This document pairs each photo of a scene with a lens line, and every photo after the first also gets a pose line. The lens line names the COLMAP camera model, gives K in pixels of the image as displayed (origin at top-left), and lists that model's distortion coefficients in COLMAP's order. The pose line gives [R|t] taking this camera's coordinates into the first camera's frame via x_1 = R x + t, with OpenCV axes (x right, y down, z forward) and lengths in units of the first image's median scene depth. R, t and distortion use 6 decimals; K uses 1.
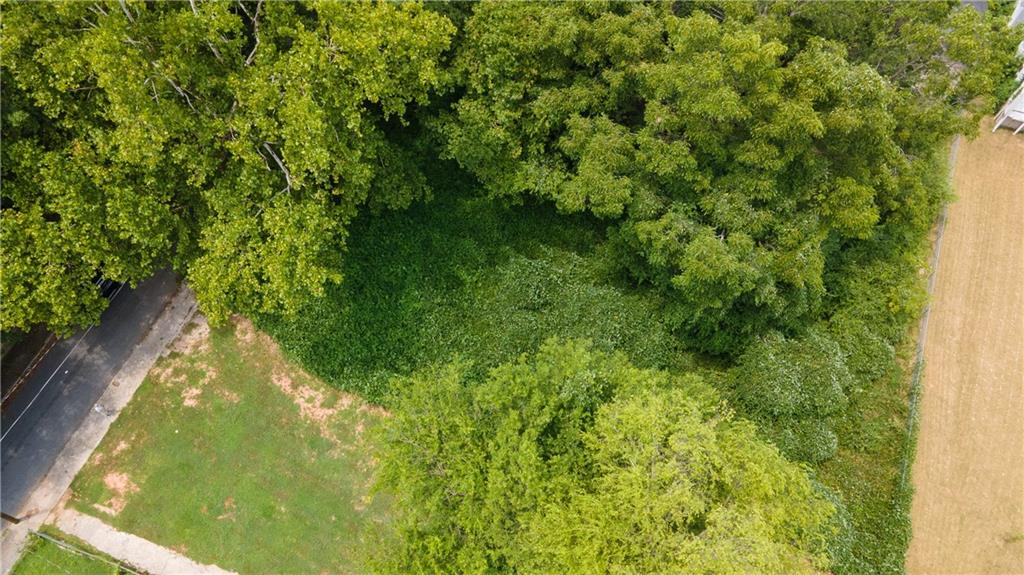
lens RADIAL K [[744.0, 0, 508.8], [0, 744.0, 282.0], [0, 0, 1]] dist [0.026998, 0.038448]
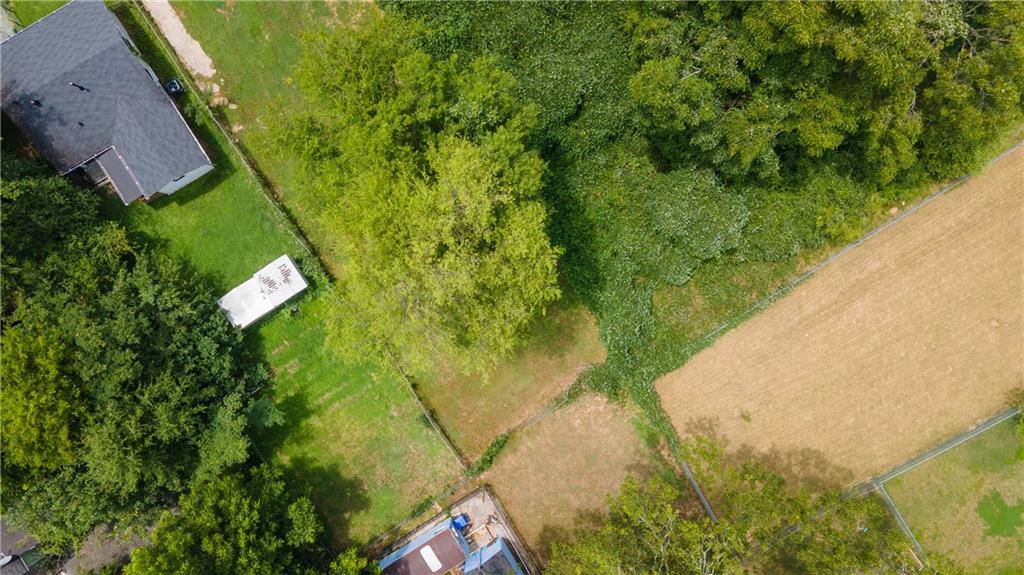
lens RADIAL K [[744.0, 0, 508.2], [0, 744.0, 279.0], [0, 0, 1]] dist [0.026998, 0.038448]
pose [[0.805566, 0.592151, 0.020512, 0.199359], [-0.528623, 0.702645, 0.476285, -0.185147], [0.267620, -0.394522, 0.879052, -0.066535]]
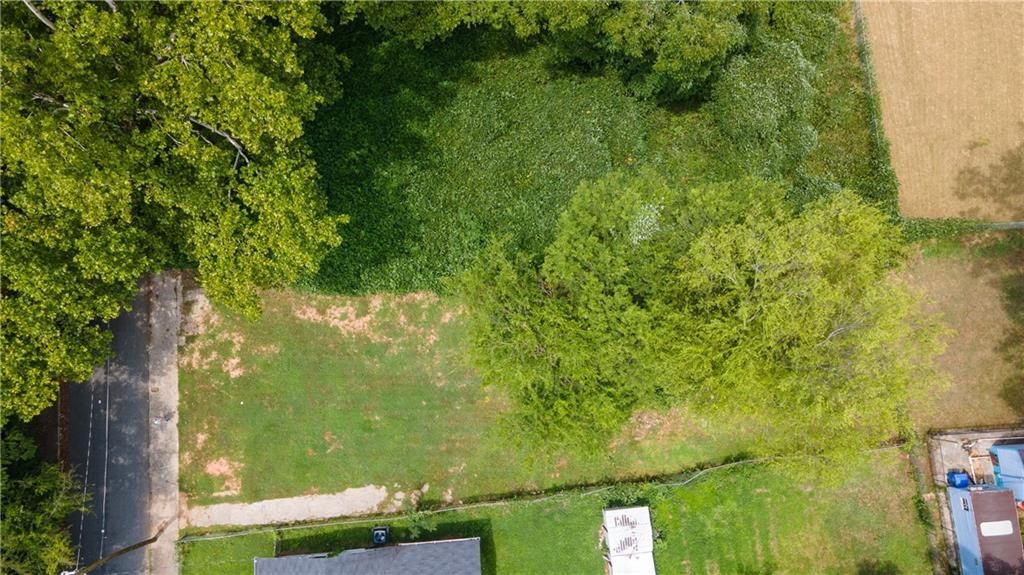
lens RADIAL K [[744.0, 0, 508.6], [0, 744.0, 281.6], [0, 0, 1]] dist [0.026998, 0.038448]
pose [[0.894920, -0.442519, 0.057398, -0.112395], [0.393944, 0.843920, 0.364153, -0.172880], [-0.209584, -0.303276, 0.929569, 0.039449]]
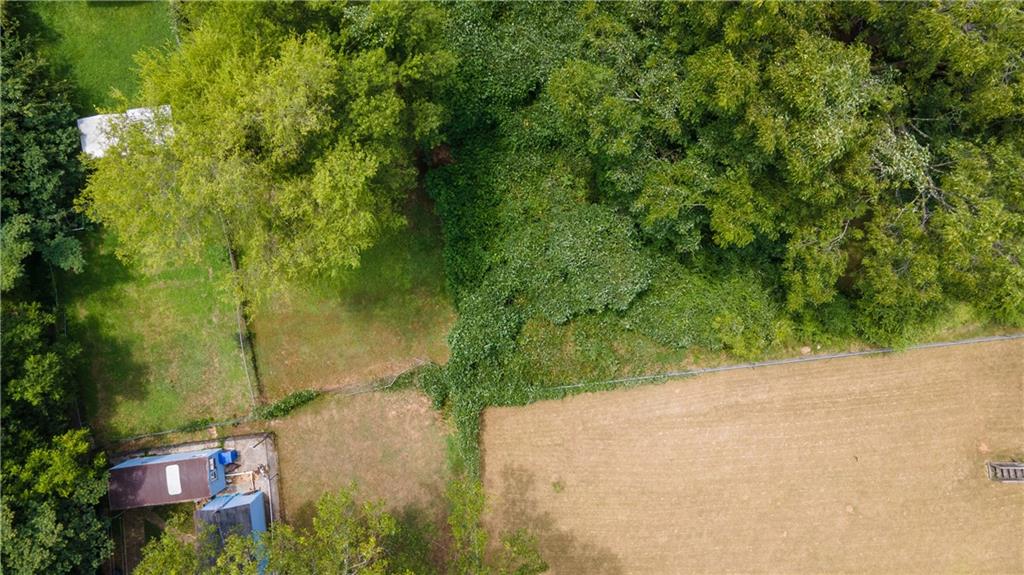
lens RADIAL K [[744.0, 0, 511.0], [0, 744.0, 279.9], [0, 0, 1]] dist [0.026998, 0.038448]
pose [[0.477170, 0.878612, 0.018719, 0.342386], [-0.771921, 0.408855, 0.486801, -0.254451], [0.420056, -0.246737, 0.873312, 0.098290]]
